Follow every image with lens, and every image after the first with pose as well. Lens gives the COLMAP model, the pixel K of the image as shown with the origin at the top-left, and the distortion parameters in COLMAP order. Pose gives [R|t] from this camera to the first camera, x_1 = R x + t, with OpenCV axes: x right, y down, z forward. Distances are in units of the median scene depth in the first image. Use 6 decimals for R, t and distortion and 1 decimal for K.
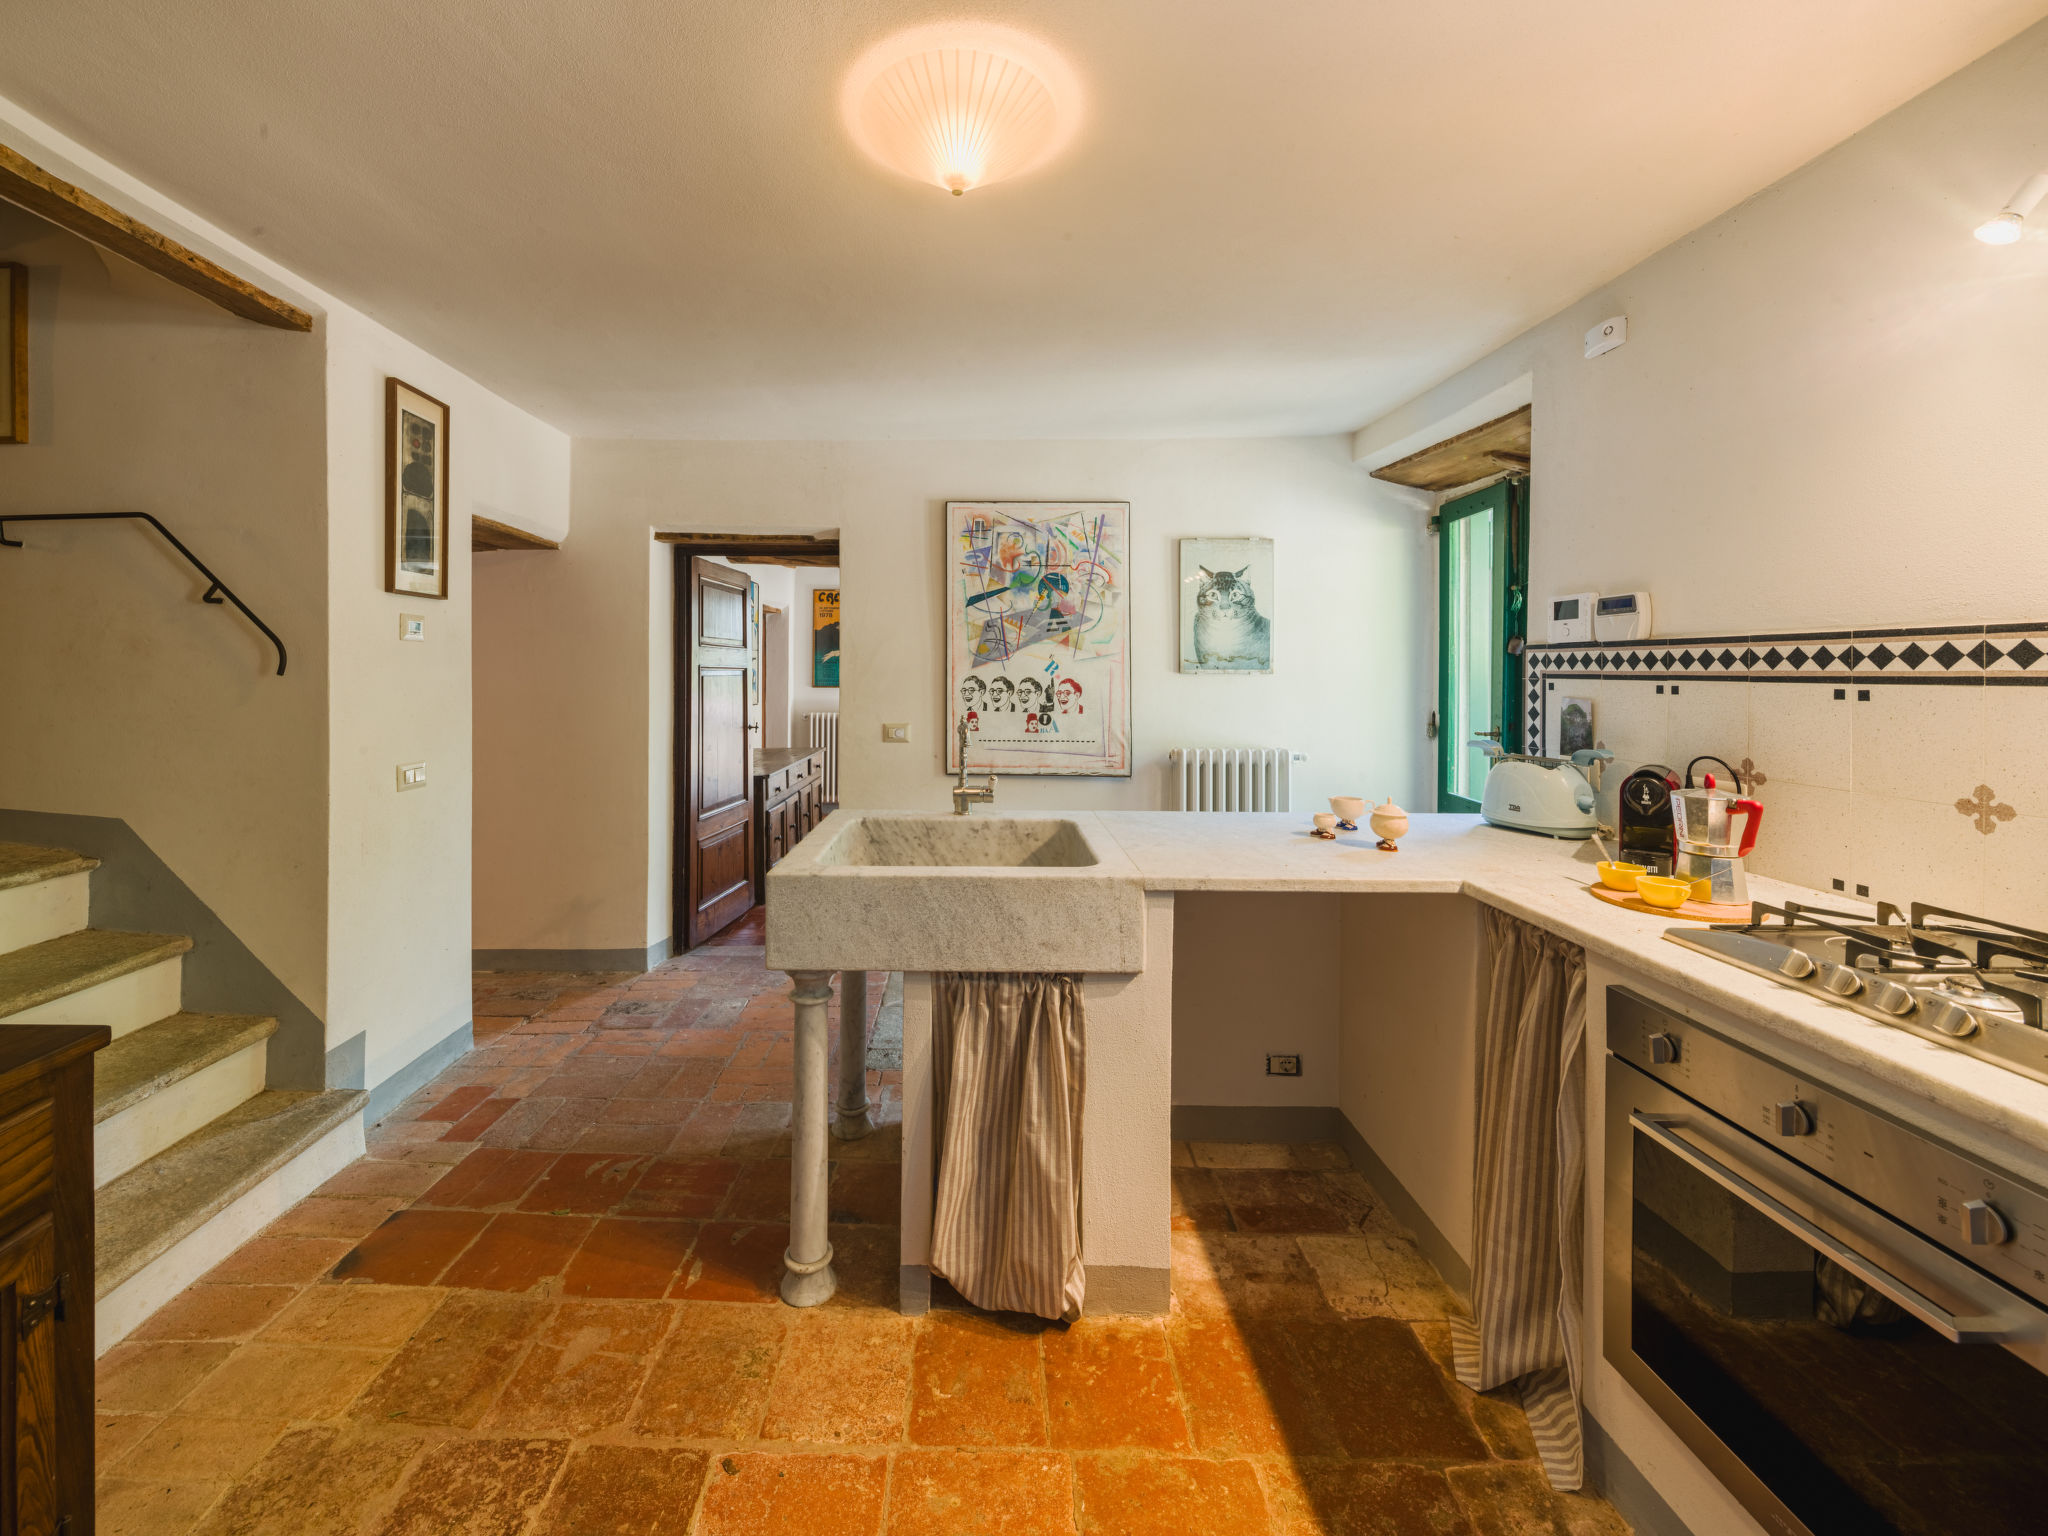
lens RADIAL K [[819.4, 0, 958.2], [0, 819.4, 665.1], [0, 0, 1]] dist [0.000285, -0.001366]
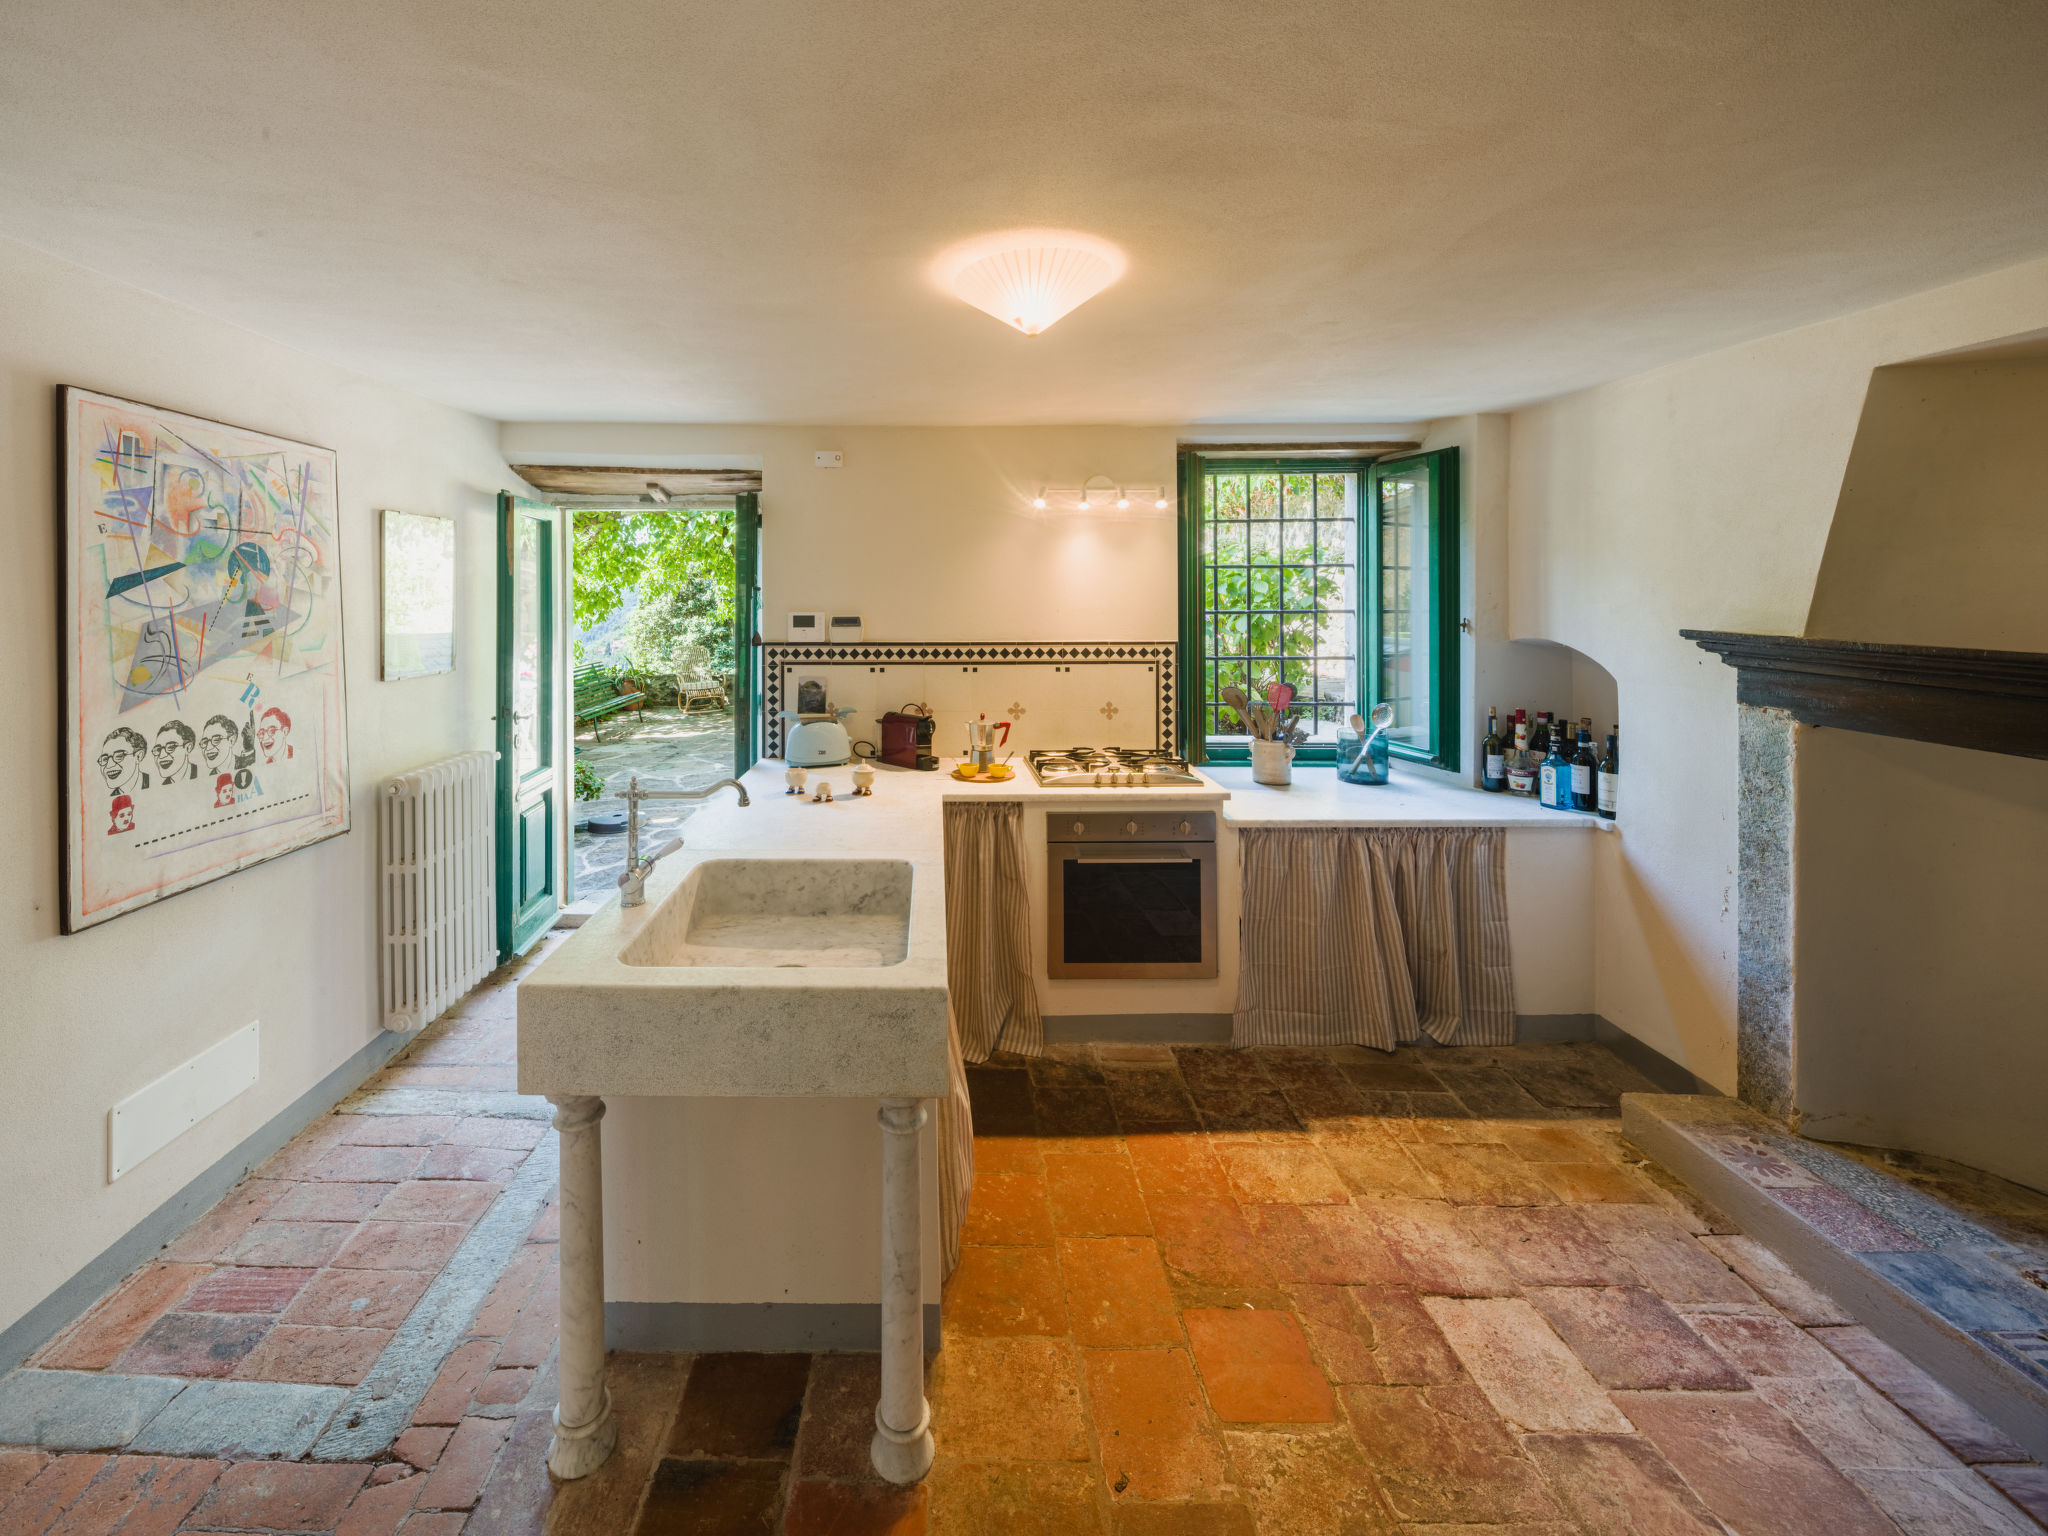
lens RADIAL K [[819.4, 0, 924.9], [0, 819.4, 594.1], [0, 0, 1]] dist [0.000285, -0.001366]
pose [[-0.017300, -0.001979, 0.999848, -0.521837], [-0.004459, 0.999988, 0.001902, -0.077013], [-0.999840, -0.004425, -0.017309, 0.494468]]
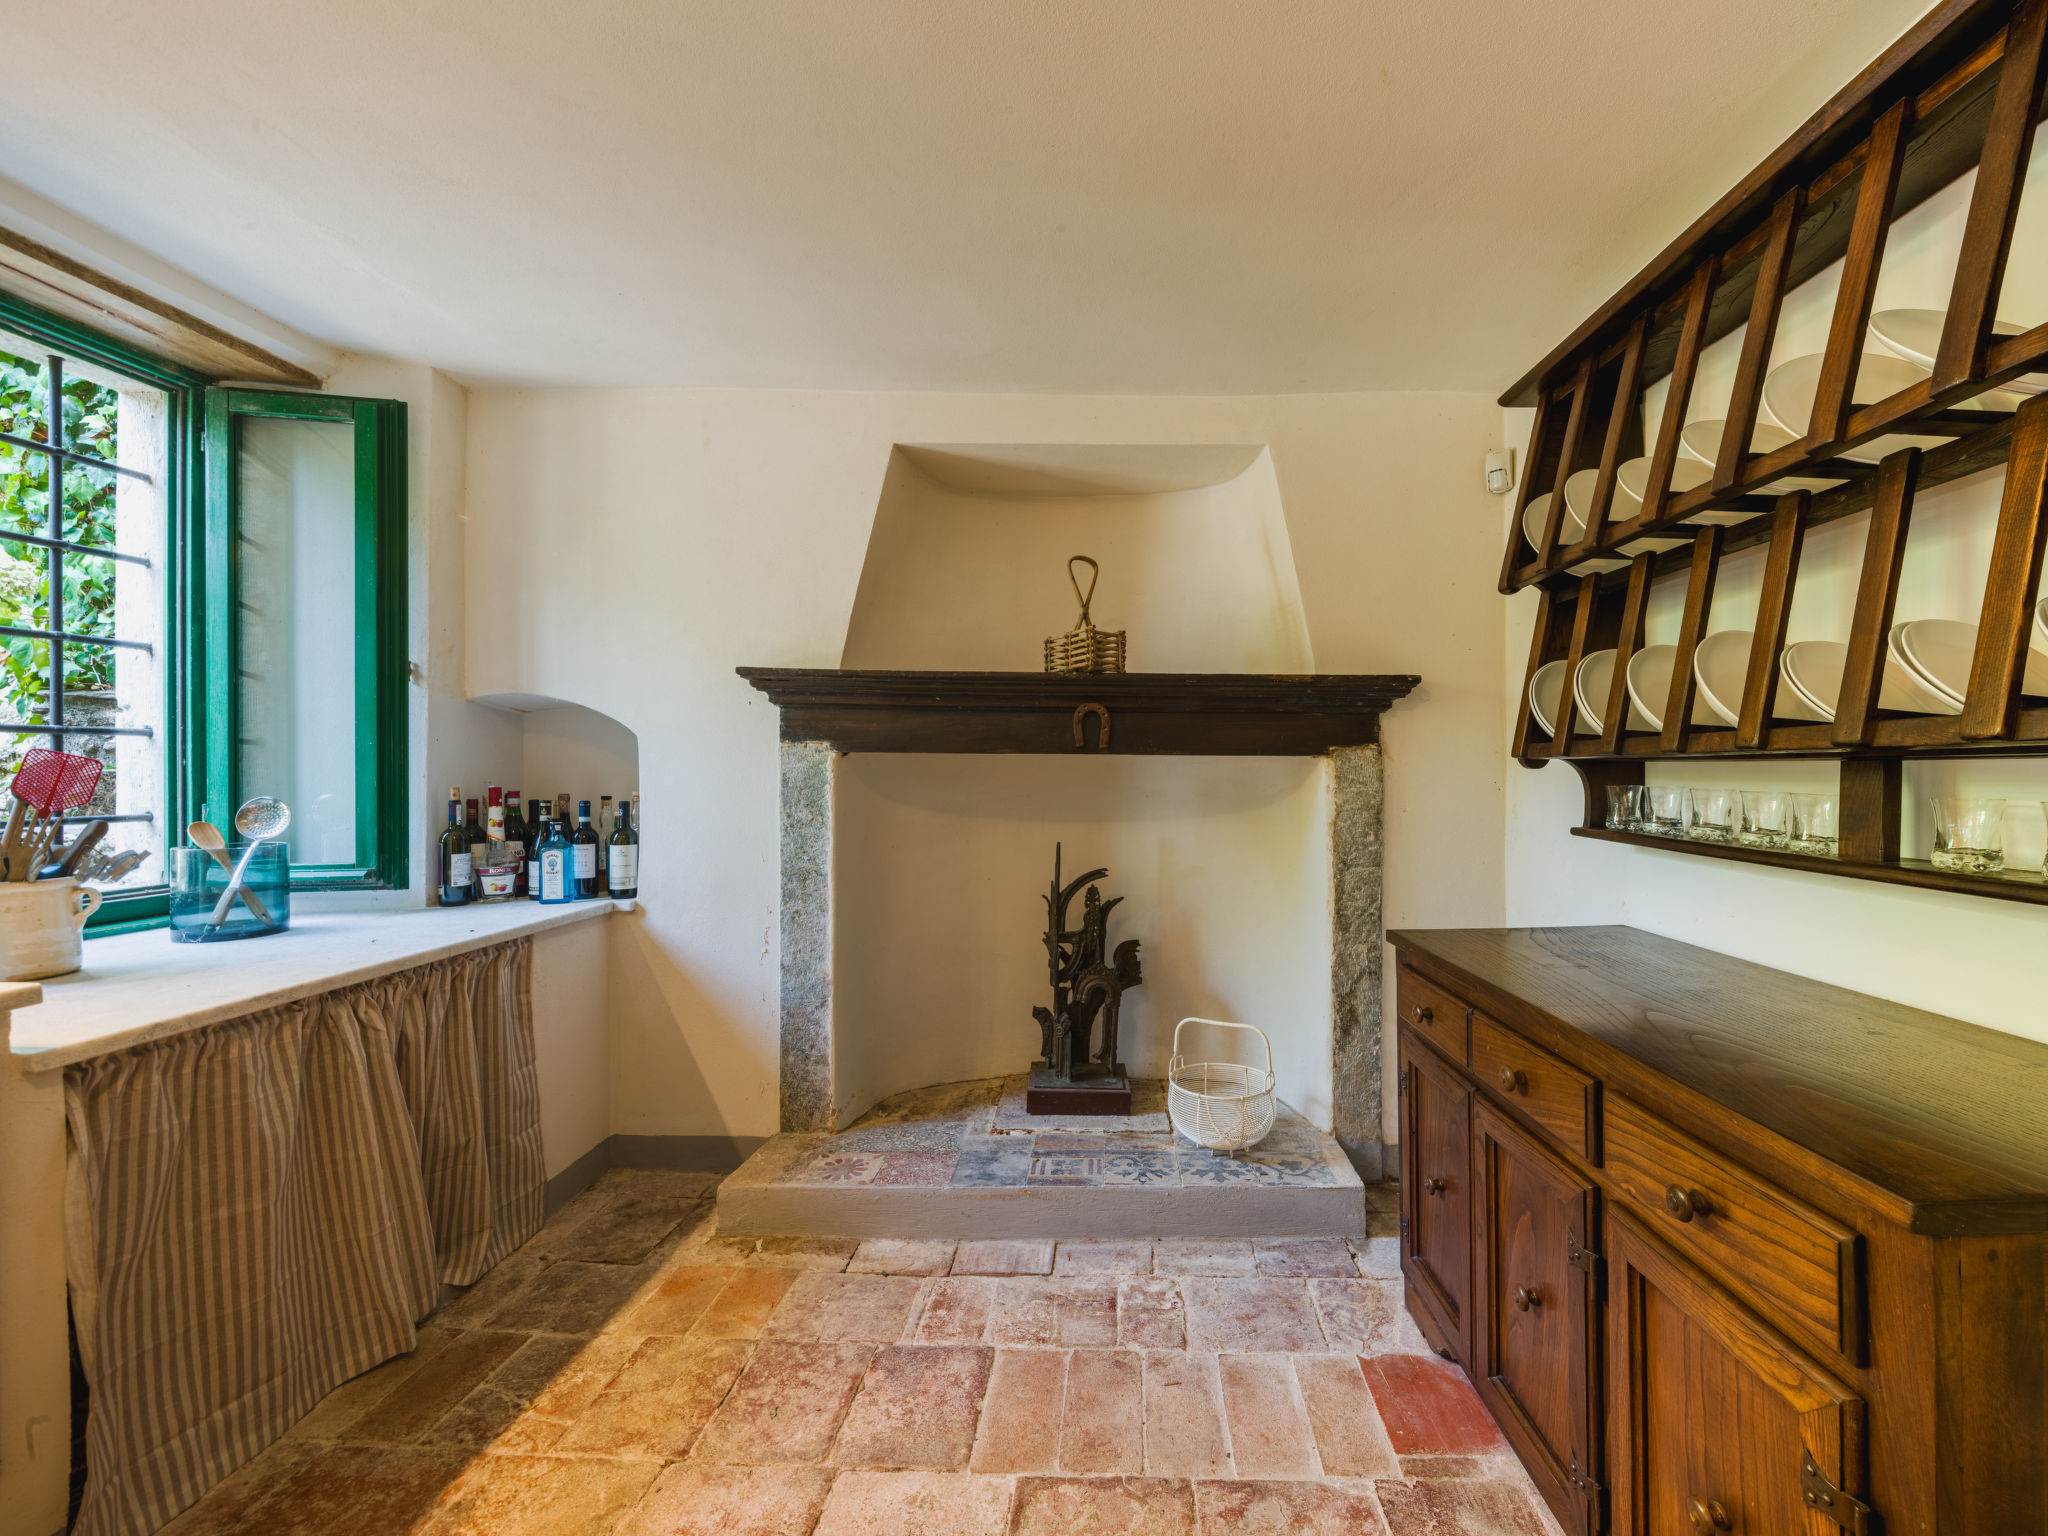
lens RADIAL K [[819.4, 0, 1107.3], [0, 819.4, 768.2], [0, 0, 1]] dist [0.000285, -0.001366]
pose [[-1.000000, -0.000934, 0.000043, -0.133634], [-0.000934, 0.999979, -0.006442, 0.036932], [-0.000037, -0.006442, -0.999979, 0.496202]]
